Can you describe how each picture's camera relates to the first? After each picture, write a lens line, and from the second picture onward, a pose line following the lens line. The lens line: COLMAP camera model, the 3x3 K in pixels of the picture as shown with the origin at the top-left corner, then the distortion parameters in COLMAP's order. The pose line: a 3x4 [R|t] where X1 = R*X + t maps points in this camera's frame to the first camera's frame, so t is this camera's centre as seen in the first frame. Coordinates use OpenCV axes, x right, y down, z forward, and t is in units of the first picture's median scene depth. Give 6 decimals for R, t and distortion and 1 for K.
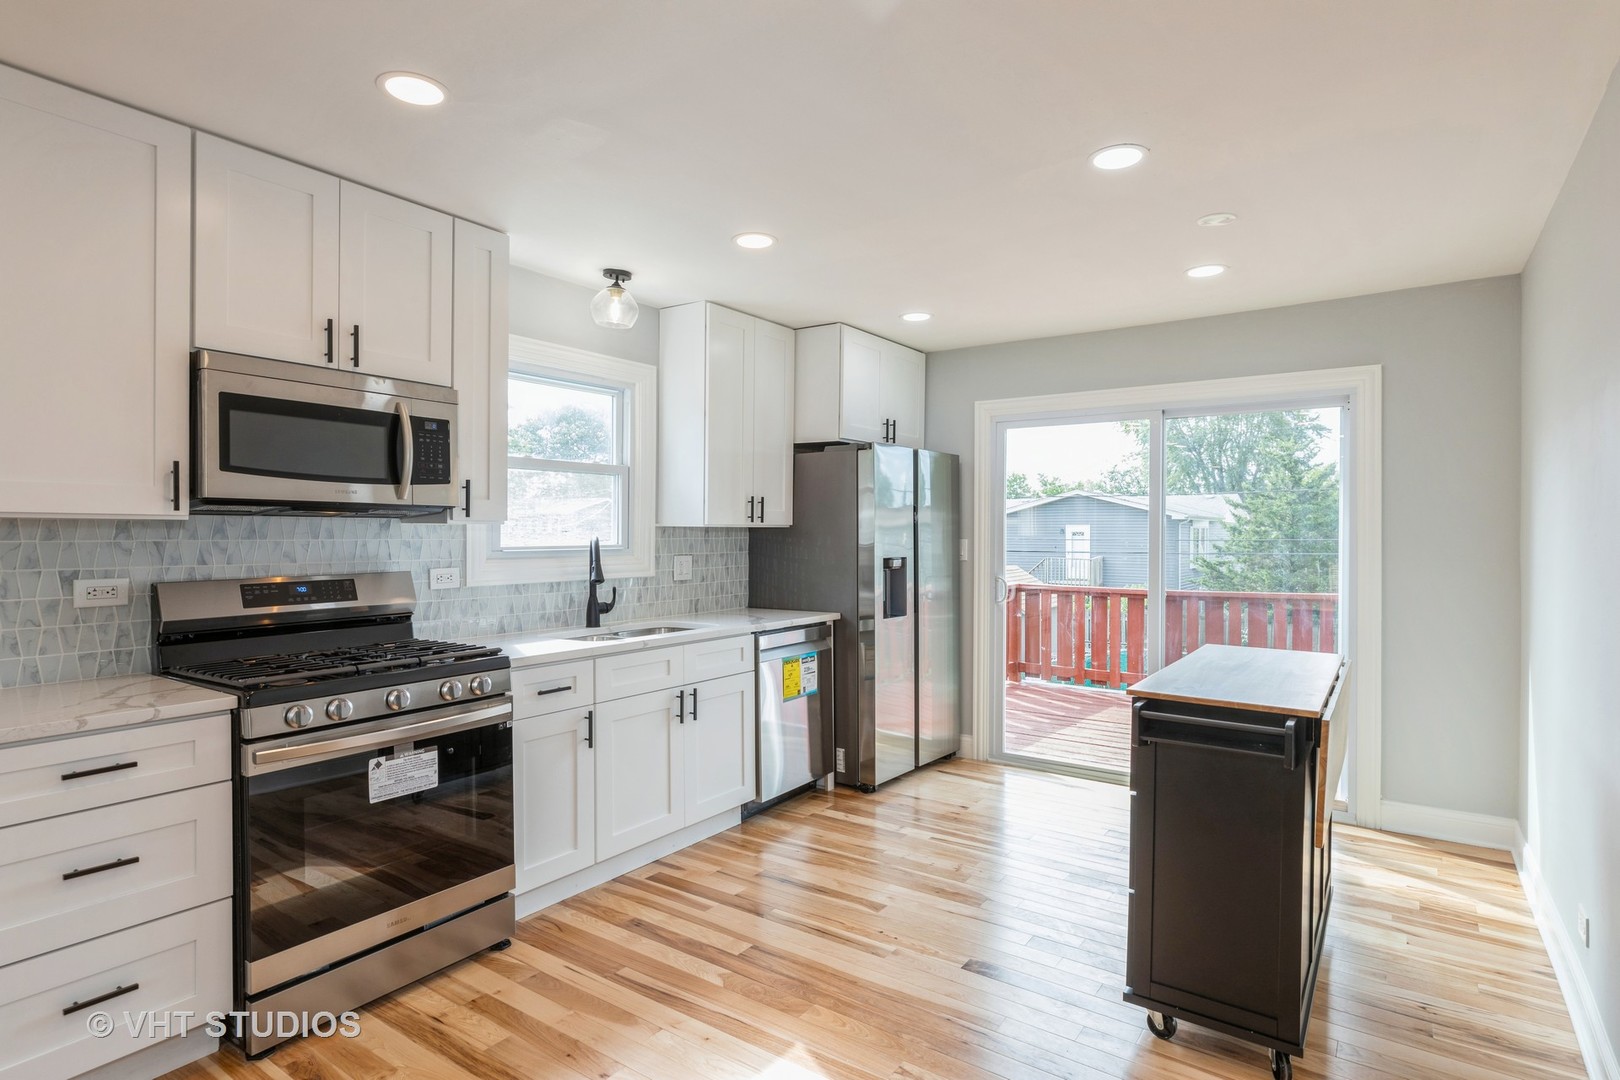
lens RADIAL K [[825.5, 0, 818.5], [0, 825.5, 540.3], [0, 0, 1]] dist [-0.005347, 0.001342]
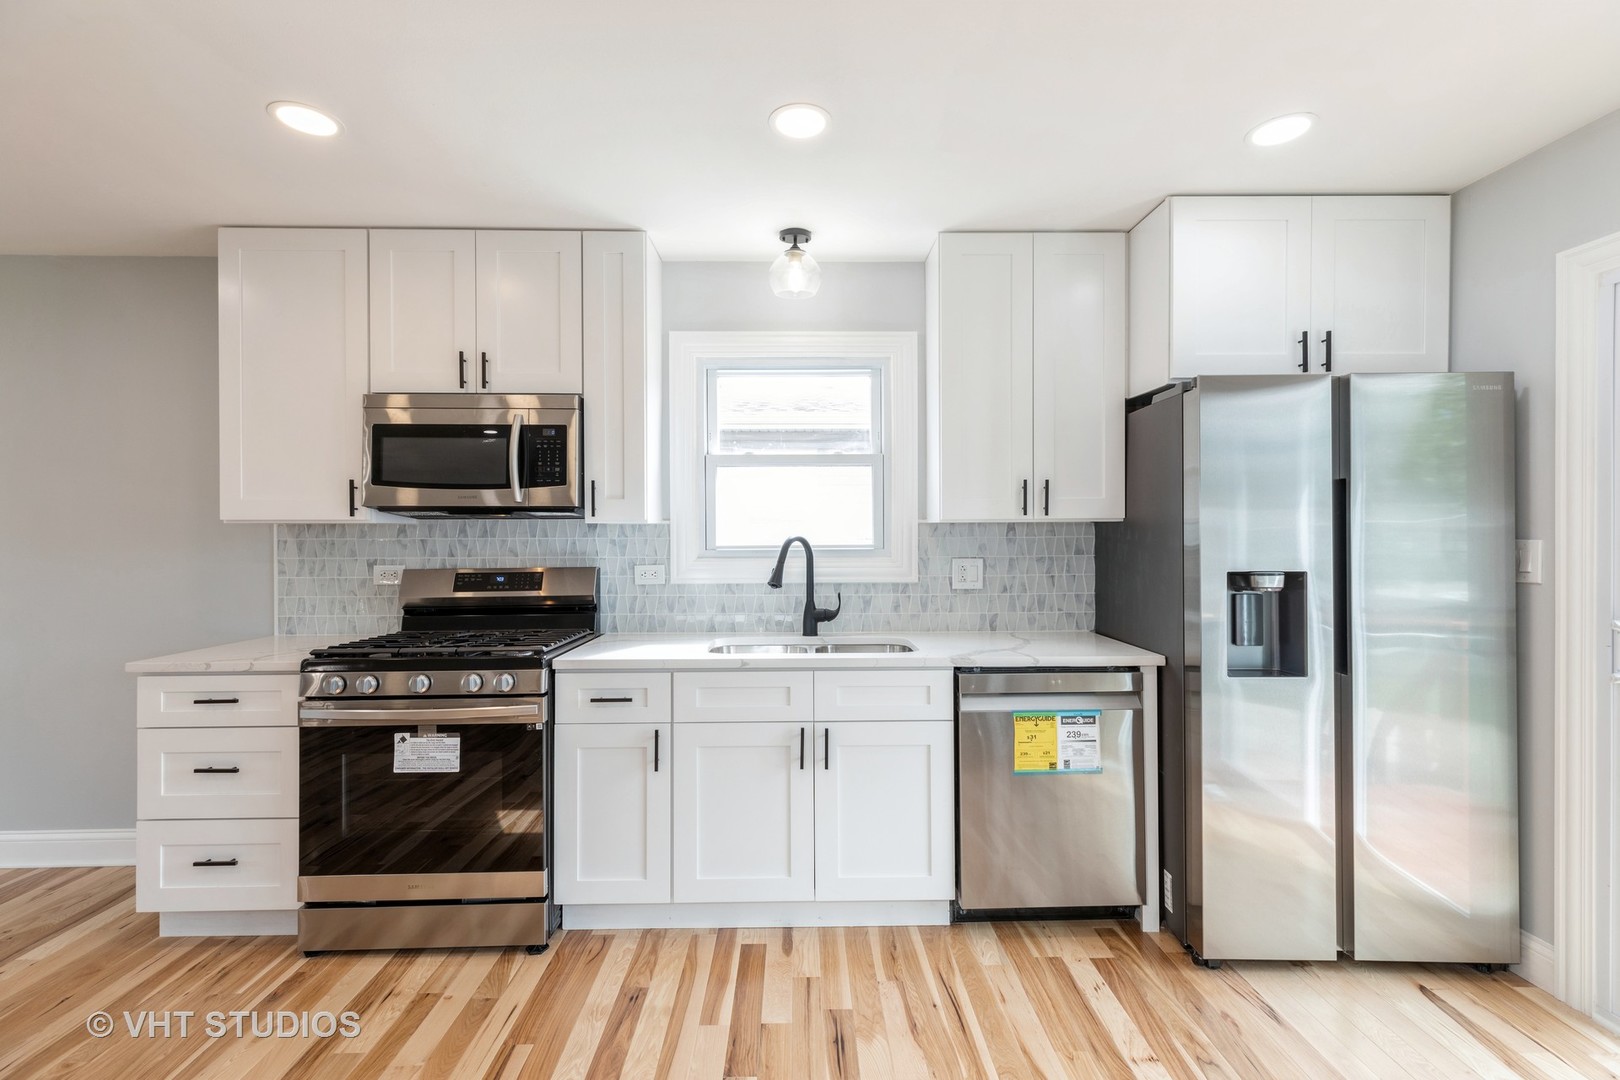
lens RADIAL K [[720.9, 0, 812.6], [0, 720.9, 534.4], [0, 0, 1]] dist [0.004216, 0.000567]
pose [[0.593558, -0.001241, -0.804790, 0.450610], [-0.002601, 0.999991, -0.003460, -0.003526], [0.804787, 0.004147, 0.593549, 0.663160]]
